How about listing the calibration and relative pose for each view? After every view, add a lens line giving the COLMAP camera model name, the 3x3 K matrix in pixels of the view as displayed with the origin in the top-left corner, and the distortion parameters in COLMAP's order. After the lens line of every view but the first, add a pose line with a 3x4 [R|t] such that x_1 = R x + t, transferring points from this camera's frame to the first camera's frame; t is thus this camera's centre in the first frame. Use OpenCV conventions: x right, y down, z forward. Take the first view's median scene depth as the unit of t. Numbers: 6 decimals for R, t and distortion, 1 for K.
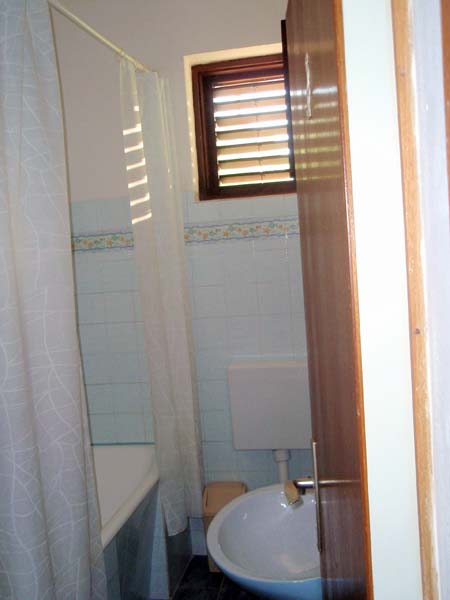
lens RADIAL K [[626.5, 0, 225.0], [0, 626.5, 300.0], [0, 0, 1]] dist [-0.015818, 0.001899]
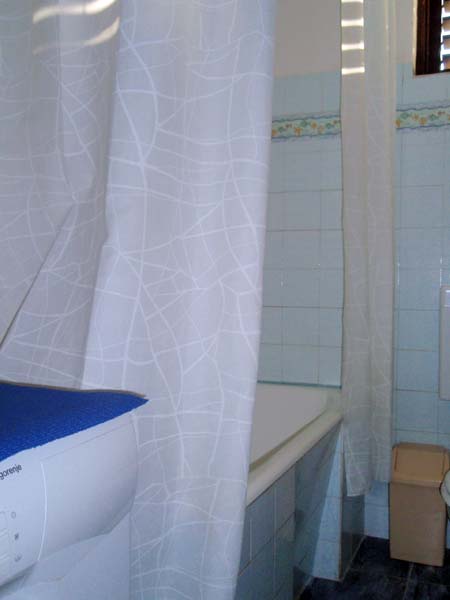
lens RADIAL K [[626.5, 0, 225.0], [0, 626.5, 300.0], [0, 0, 1]] dist [-0.015818, 0.001899]
pose [[0.972502, 0.087018, -0.216027, -0.084880], [-0.091823, 0.995700, -0.012286, 0.151881], [0.214029, 0.031784, 0.976310, 0.204535]]
